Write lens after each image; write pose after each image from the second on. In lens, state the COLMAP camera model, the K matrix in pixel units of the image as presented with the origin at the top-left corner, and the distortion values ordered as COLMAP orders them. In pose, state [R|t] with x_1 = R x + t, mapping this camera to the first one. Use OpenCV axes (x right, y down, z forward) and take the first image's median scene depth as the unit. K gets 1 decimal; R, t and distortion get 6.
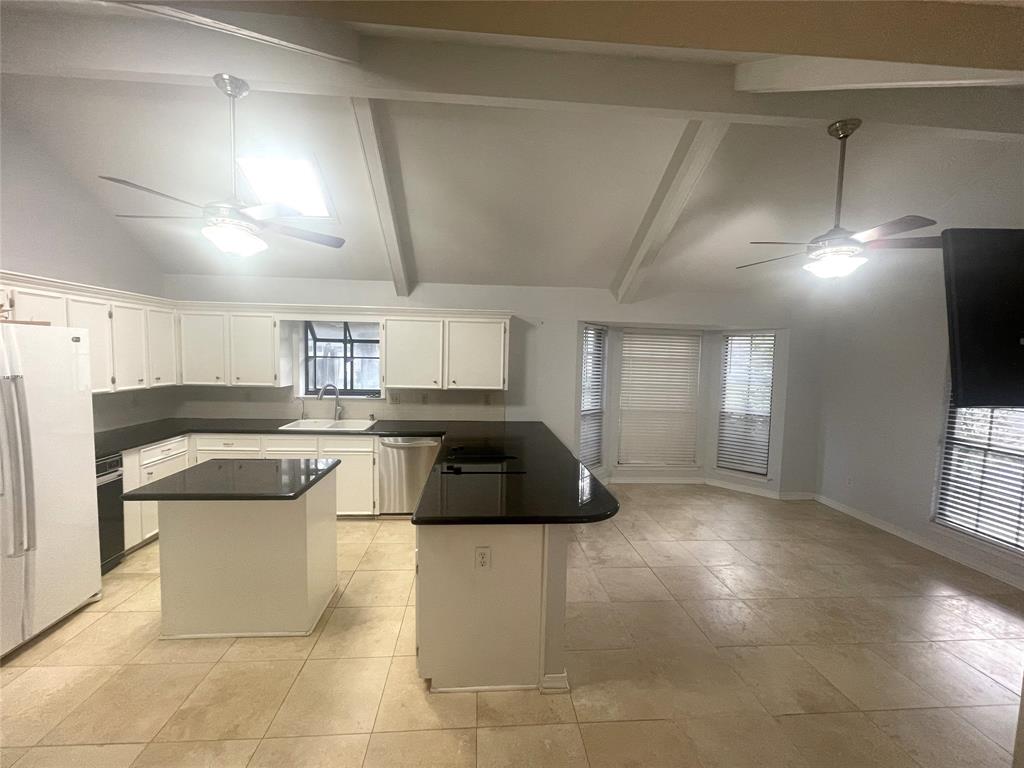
lens RADIAL K [[411.0, 0, 505.7], [0, 411.0, 385.1], [0, 0, 1]] dist [-0.001022, -0.000029]
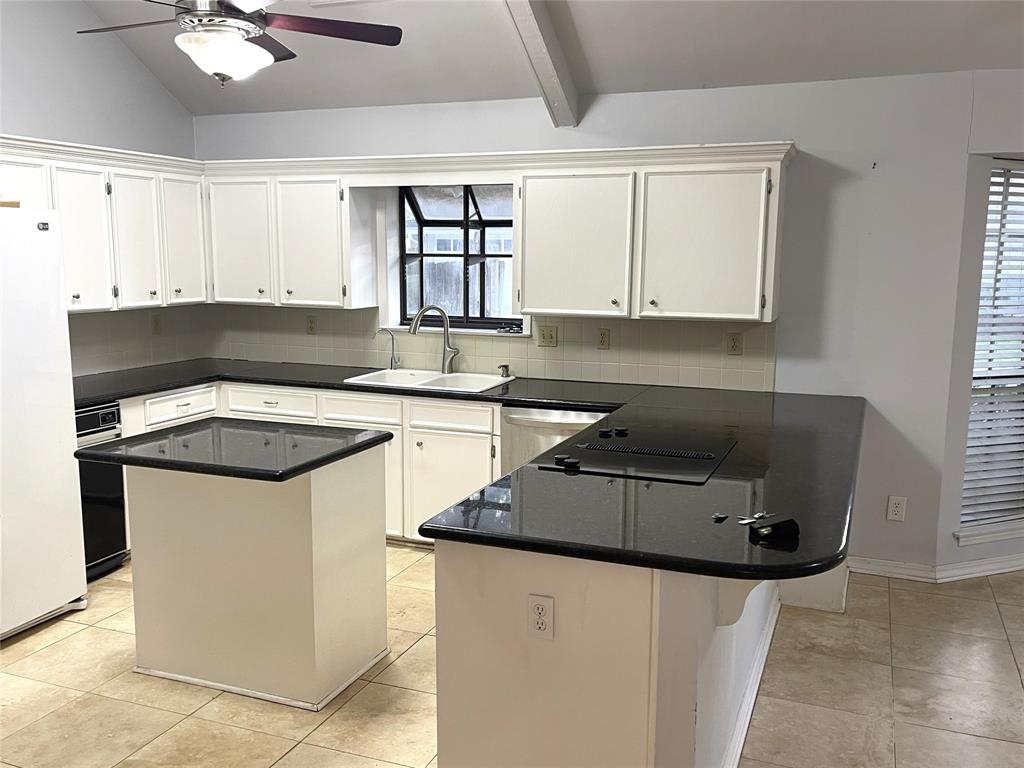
lens RADIAL K [[908.5, 0, 511.3], [0, 908.5, 399.6], [0, 0, 1]] dist [0.045978, -0.017560]
pose [[0.900979, 0.054534, -0.430421, 0.188469], [-0.019412, 0.996143, 0.085576, 0.017576], [0.433428, -0.068747, 0.898562, -0.031612]]
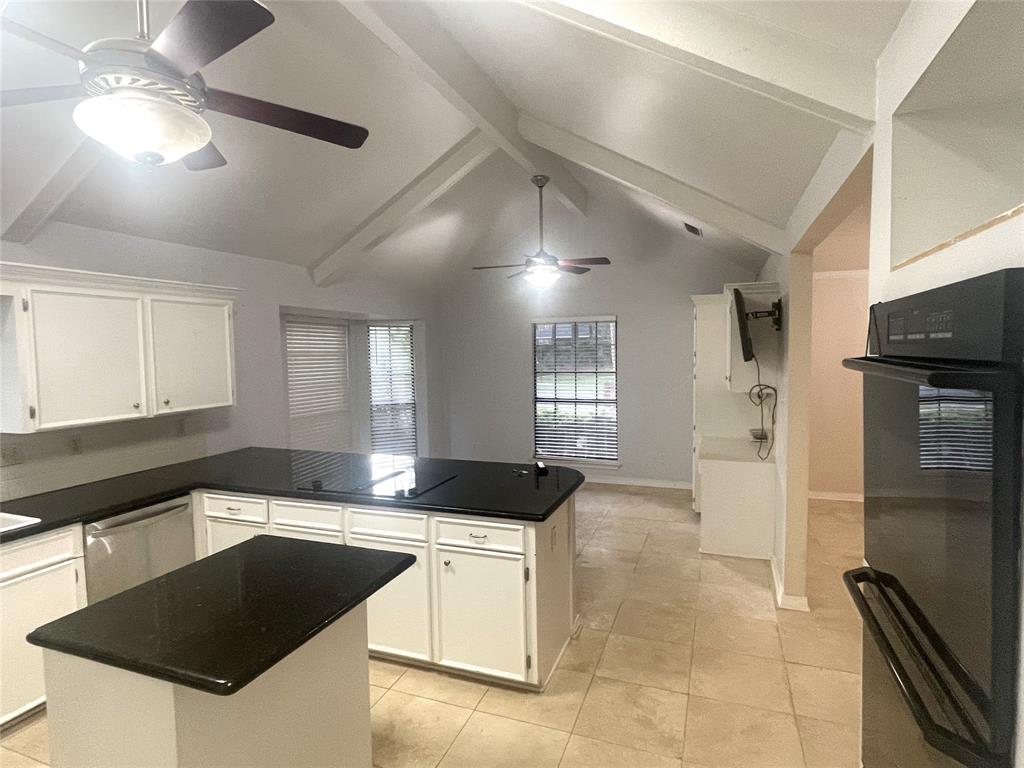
lens RADIAL K [[567.6, 0, 494.2], [0, 567.6, 383.3], [0, 0, 1]] dist [0.003476, -0.000395]
pose [[0.444483, -0.083394, 0.891897, -0.652096], [0.088828, 0.994853, 0.048752, -0.033309], [-0.891372, 0.057556, 0.449603, 0.205654]]
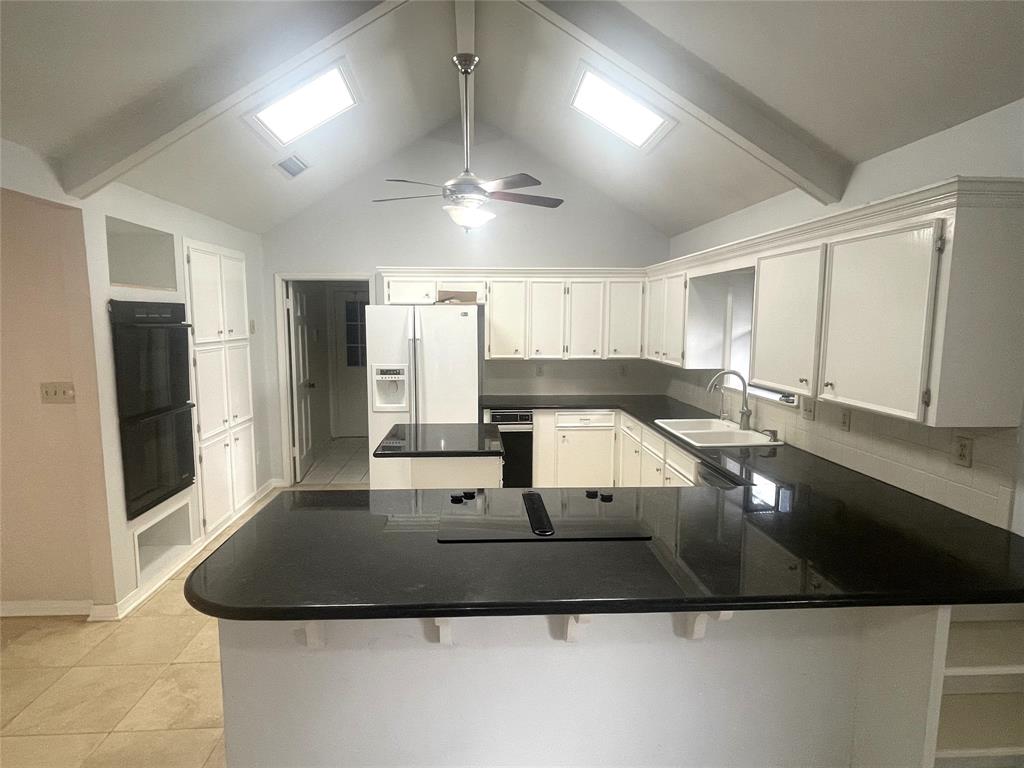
lens RADIAL K [[567.6, 0, 494.2], [0, 567.6, 383.3], [0, 0, 1]] dist [0.003476, -0.000395]
pose [[-0.031166, 0.093309, -0.995149, 0.481266], [-0.071612, 0.992866, 0.095338, -0.041338], [0.996946, 0.074236, -0.024262, 0.669482]]
